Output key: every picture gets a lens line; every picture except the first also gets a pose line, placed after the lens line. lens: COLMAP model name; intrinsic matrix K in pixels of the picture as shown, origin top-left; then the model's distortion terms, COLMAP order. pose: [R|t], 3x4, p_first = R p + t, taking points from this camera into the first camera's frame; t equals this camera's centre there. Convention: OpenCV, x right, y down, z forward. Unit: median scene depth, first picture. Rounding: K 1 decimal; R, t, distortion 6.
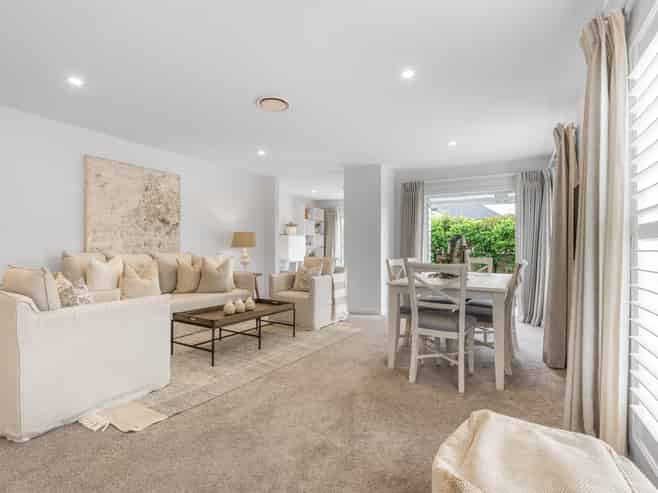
lens RADIAL K [[344.0, 0, 329.0], [0, 344.0, 246.5], [0, 0, 1]] dist [0.001982, 0.000305]
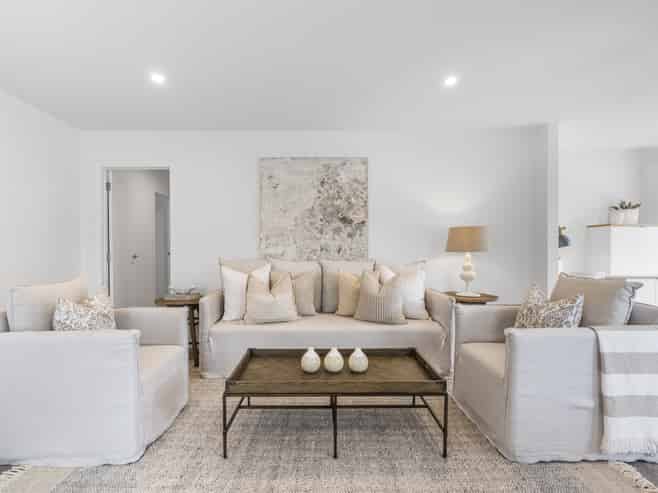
lens RADIAL K [[344.0, 0, 329.0], [0, 344.0, 246.5], [0, 0, 1]] dist [0.001982, 0.000305]
pose [[0.508835, -0.016079, -0.860714, 0.183033], [0.013785, 0.999850, -0.010529, -0.005157], [0.860754, -0.006508, 0.508980, 0.574048]]
